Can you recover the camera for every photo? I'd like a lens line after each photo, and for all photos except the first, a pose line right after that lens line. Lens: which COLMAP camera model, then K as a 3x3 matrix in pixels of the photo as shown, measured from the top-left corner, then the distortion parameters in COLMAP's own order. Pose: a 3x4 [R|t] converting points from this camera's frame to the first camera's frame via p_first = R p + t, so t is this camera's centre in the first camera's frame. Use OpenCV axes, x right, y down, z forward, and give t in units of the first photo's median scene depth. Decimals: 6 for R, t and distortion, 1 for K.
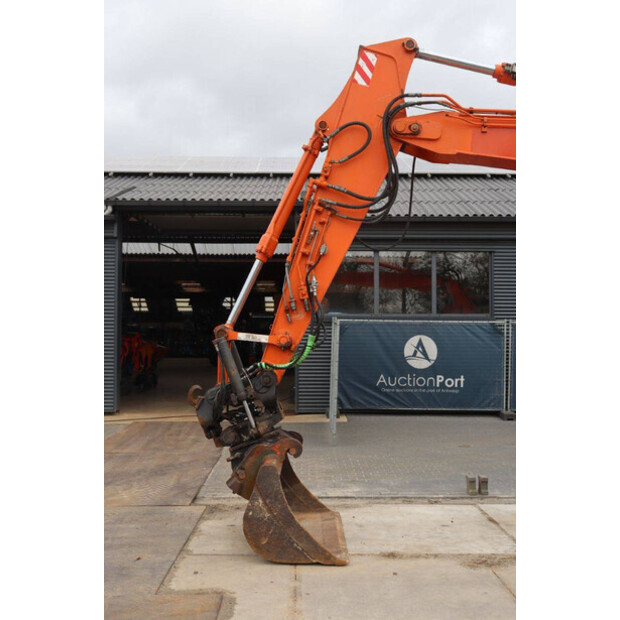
lens RADIAL K [[788.4, 0, 310.0], [0, 788.4, 310.0], [0, 0, 1]] dist [0.017381, 0.043036]
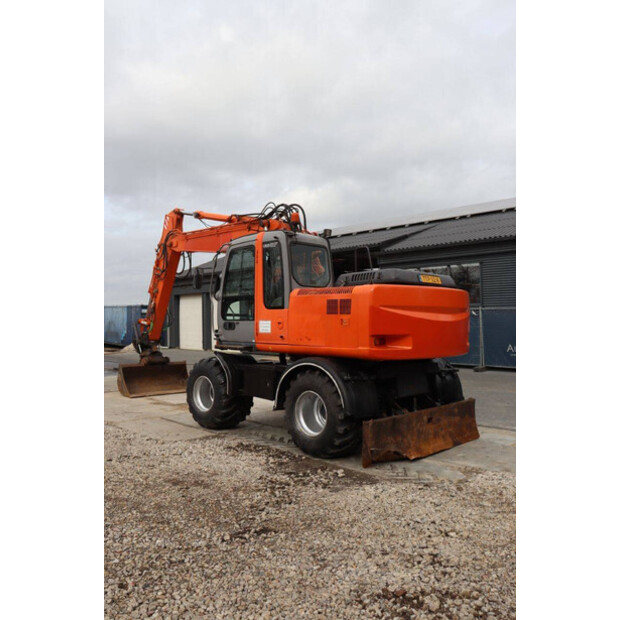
lens RADIAL K [[523.6, 0, 310.0], [0, 523.6, 310.0], [0, 0, 1]] dist [-0.107725, 0.004638]
pose [[0.664511, -0.019243, -0.747031, 1.706062], [0.037704, 0.999259, 0.007799, -0.003540], [0.746327, -0.033348, 0.664744, 0.181613]]
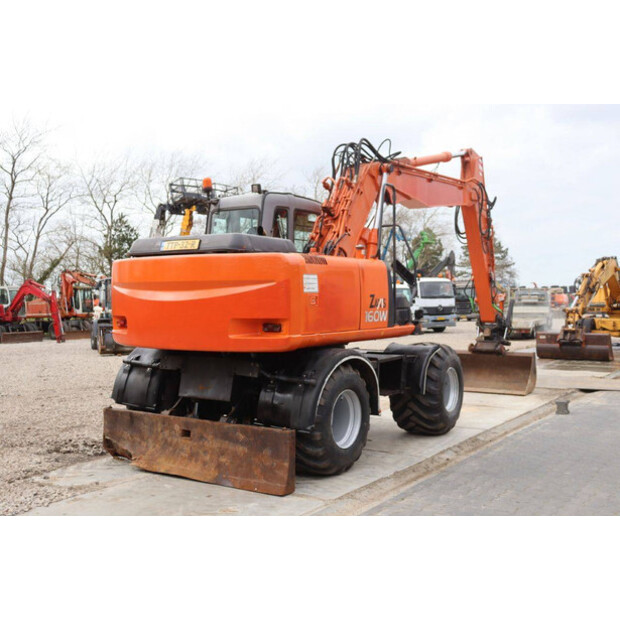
lens RADIAL K [[712.8, 0, 310.0], [0, 712.8, 310.0], [0, 0, 1]] dist [-0.007204, 0.001806]
pose [[-0.589370, 0.016060, -0.807703, 1.829183], [0.038095, 0.999243, -0.007929, 0.061258], [0.806964, -0.035443, -0.589536, 1.731635]]
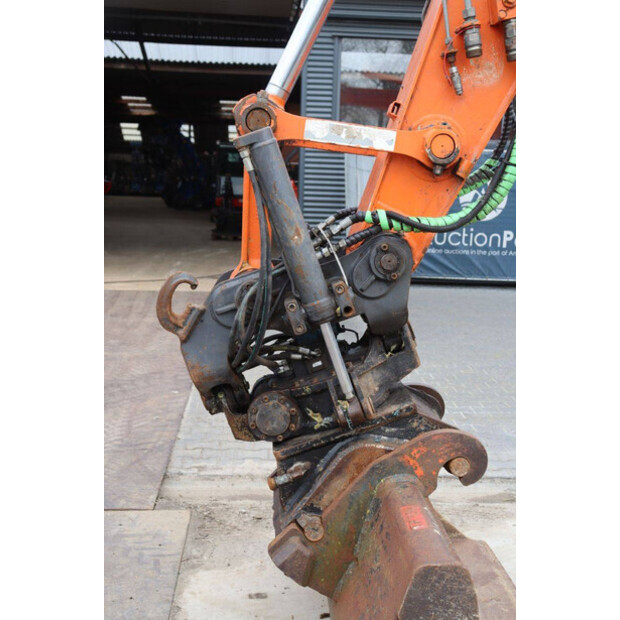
lens RADIAL K [[824.6, 0, 323.6], [0, 824.6, 309.8], [0, 0, 1]] dist [0.034485, 0.037562]
pose [[0.997276, 0.019296, 0.071193, -0.103499], [-0.032454, 0.981520, 0.188590, 0.040798], [-0.066239, -0.190386, 0.979472, 0.618678]]
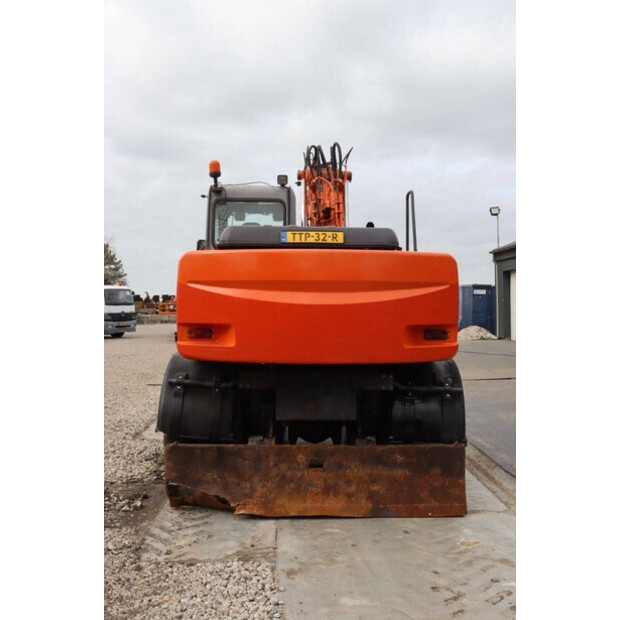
lens RADIAL K [[633.3, 0, 310.0], [0, 633.3, 310.0], [0, 0, 1]] dist [-0.044168, 0.008718]
pose [[-0.019154, 0.007538, -0.999788, 1.864037], [0.039443, 0.999199, 0.006778, 0.034667], [0.999038, -0.039304, -0.019436, 1.006548]]
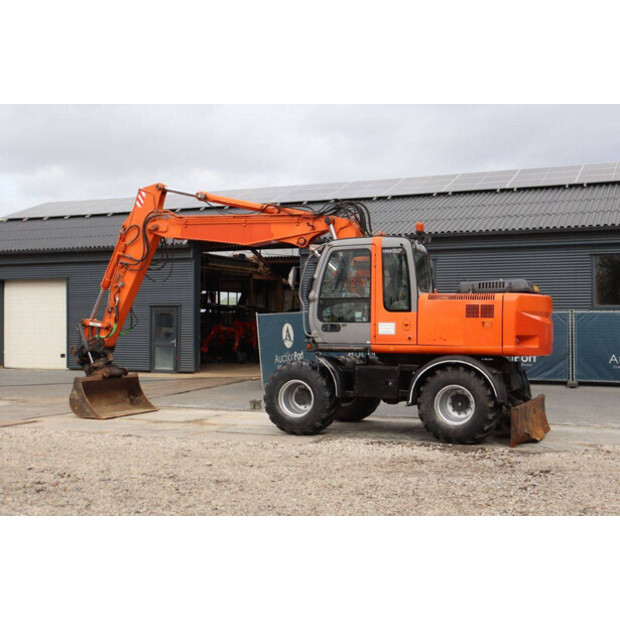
lens RADIAL K [[824.6, 0, 323.6], [0, 824.6, 309.8], [0, 0, 1]] dist [0.034485, 0.037562]
pose [[0.910388, -0.005804, -0.413716, 1.452255], [0.017780, 0.999527, 0.025104, -0.052032], [0.413374, -0.030210, 0.910060, -0.852693]]
